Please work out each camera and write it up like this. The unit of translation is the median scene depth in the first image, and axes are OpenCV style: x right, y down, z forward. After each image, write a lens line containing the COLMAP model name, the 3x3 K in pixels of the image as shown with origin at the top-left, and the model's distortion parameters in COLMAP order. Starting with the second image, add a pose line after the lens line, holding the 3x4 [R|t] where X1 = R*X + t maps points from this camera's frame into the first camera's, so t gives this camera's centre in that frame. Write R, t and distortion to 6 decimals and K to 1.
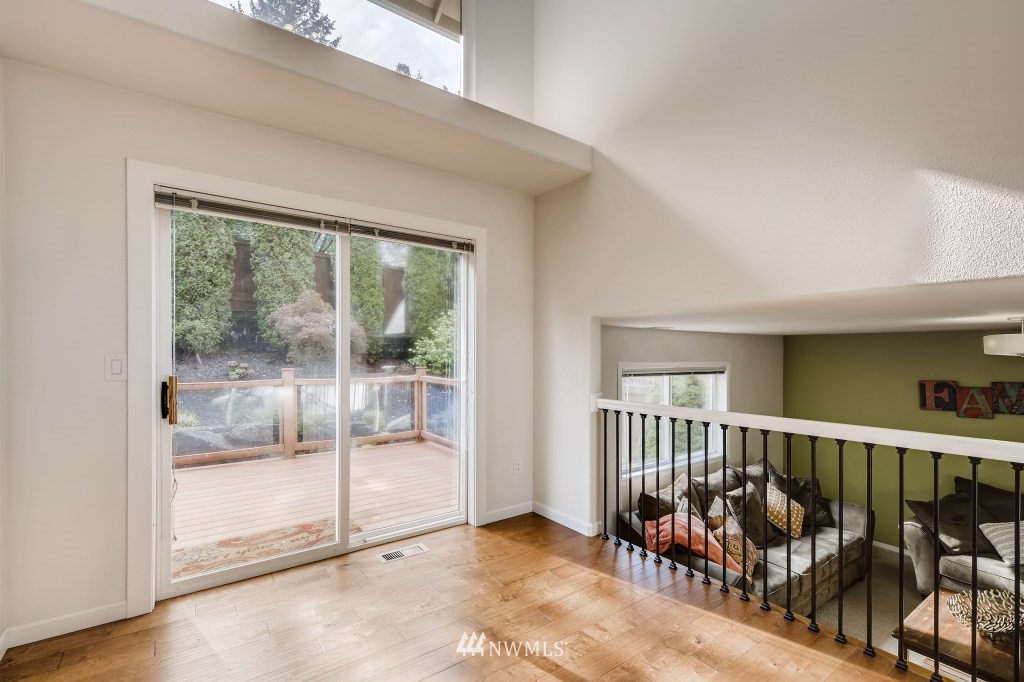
lens RADIAL K [[455.5, 0, 509.6], [0, 455.5, 351.8], [0, 0, 1]] dist [0.003918, 0.000125]
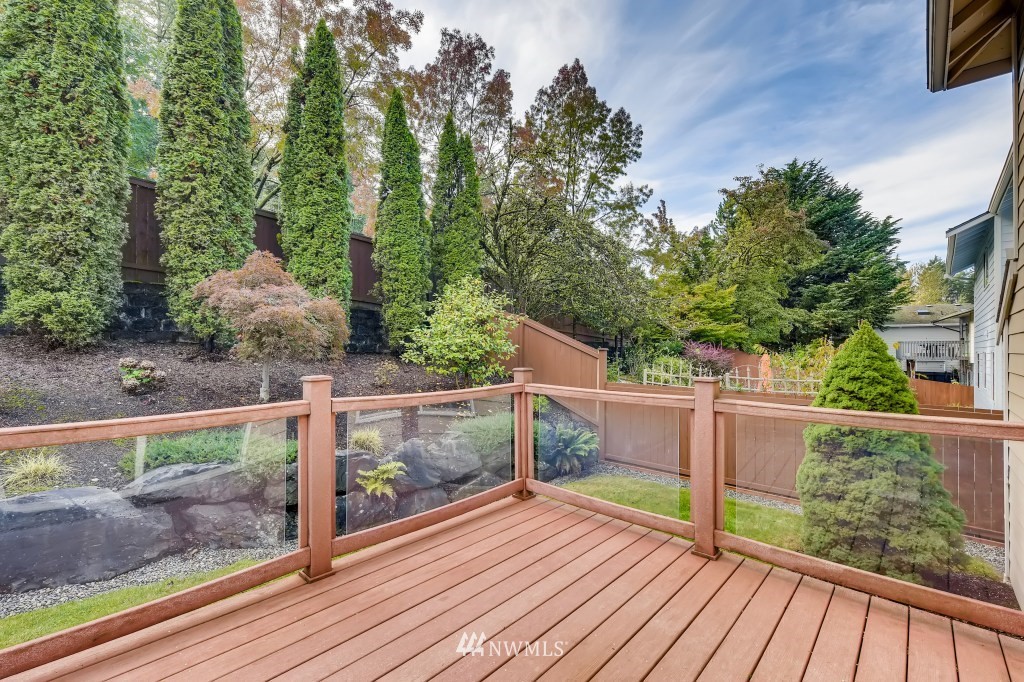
lens RADIAL K [[450.1, 0, 509.2], [0, 450.1, 340.1], [0, 0, 1]] dist [-0.000257, -0.000296]
pose [[0.980691, 0.005460, 0.195488, -0.448437], [-0.002565, 0.999883, -0.015062, 0.008744], [-0.195547, 0.014270, 0.980590, 0.606469]]
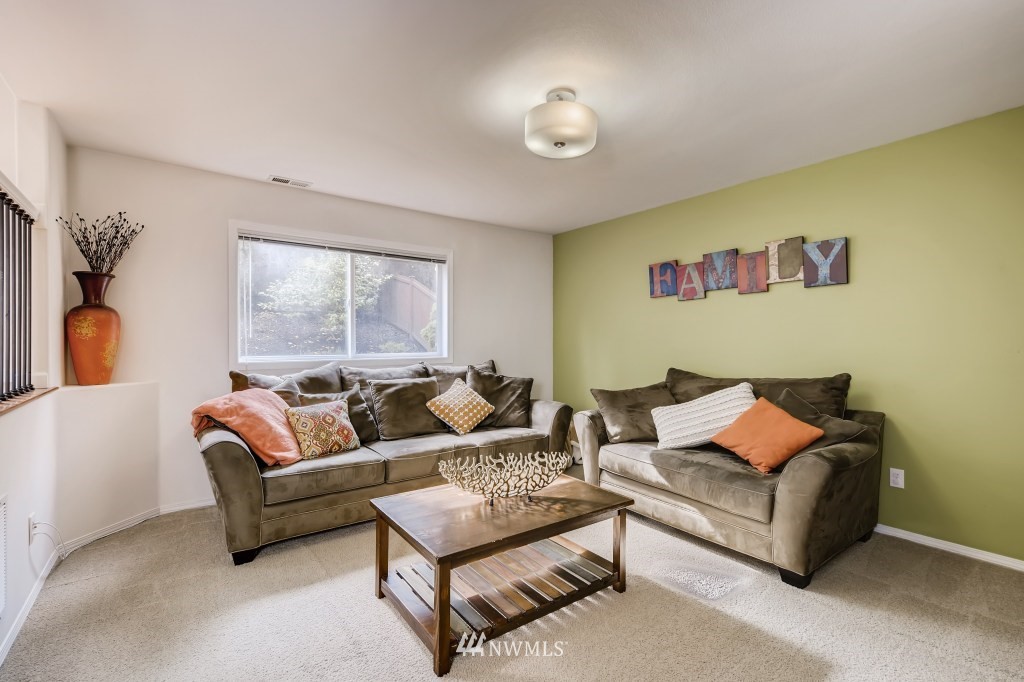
lens RADIAL K [[464.2, 0, 502.9], [0, 464.2, 339.4], [0, 0, 1]] dist [0.002087, -0.000011]
pose [[0.999850, -0.002052, 0.017214, 0.626987], [0.001907, 0.999963, 0.008428, 0.203838], [-0.017231, -0.008394, 0.999816, 0.130002]]
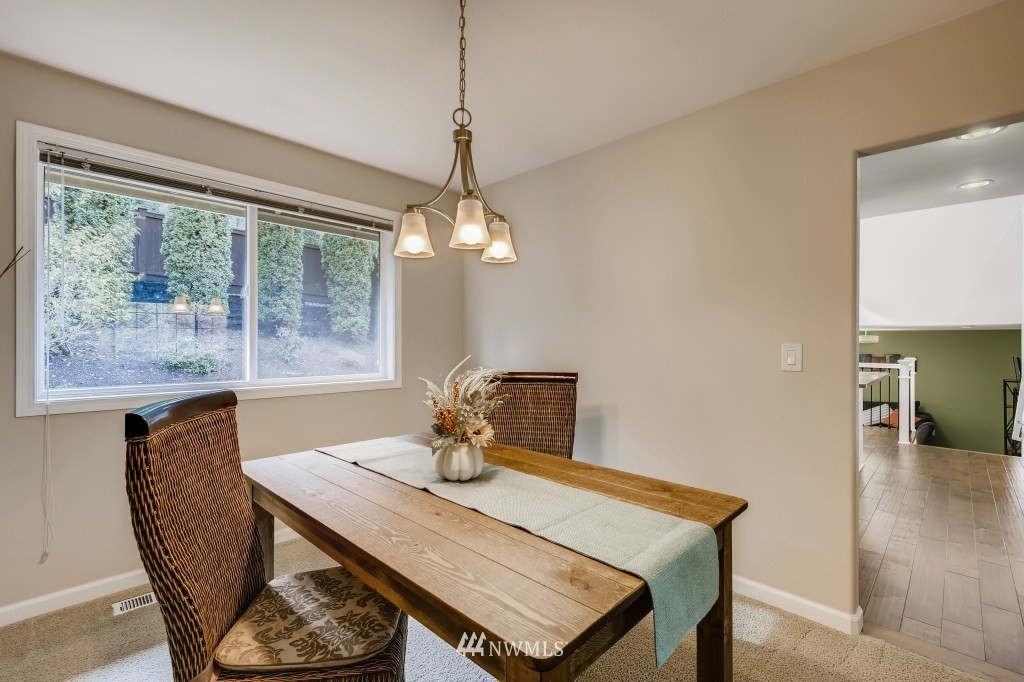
lens RADIAL K [[450.1, 0, 509.2], [0, 450.1, 340.1], [0, 0, 1]] dist [-0.000257, -0.000296]
pose [[0.986793, 0.001245, 0.161983, -0.968981], [-0.001749, 0.999994, 0.002966, -0.009038], [-0.161978, -0.003210, 0.986789, -0.892256]]
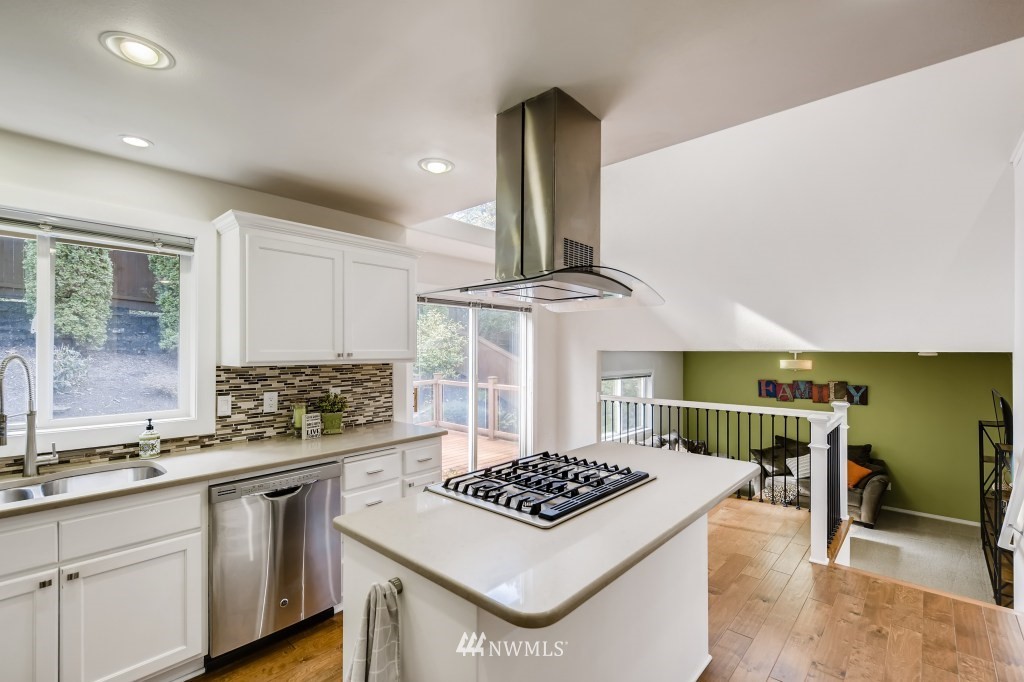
lens RADIAL K [[454.8, 0, 511.5], [0, 454.8, 347.3], [0, 0, 1]] dist [0.001801, -0.000449]
pose [[0.979572, 0.000798, 0.201094, -0.341227], [-0.000637, 0.999999, -0.000865, -0.057203], [-0.201095, 0.000719, 0.979572, -0.473215]]
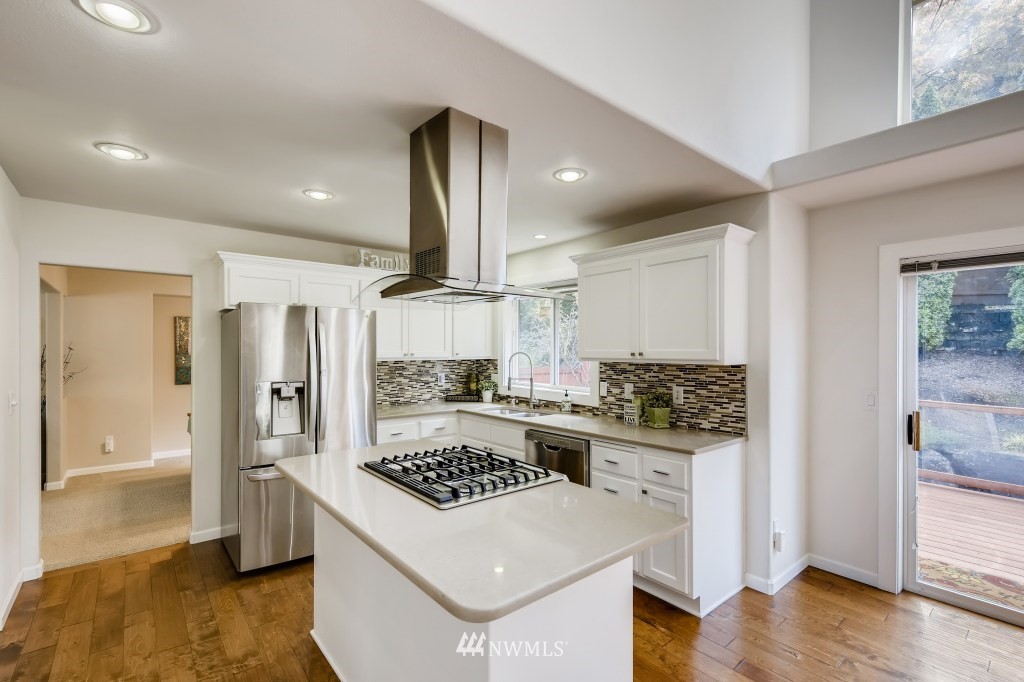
lens RADIAL K [[458.8, 0, 515.1], [0, 458.8, 344.7], [0, 0, 1]] dist [-0.001161, -0.000790]
pose [[0.057696, -0.010702, -0.998277, 0.197715], [0.003352, 0.999939, -0.010526, -0.054908], [0.998329, -0.002739, 0.057729, -0.065872]]
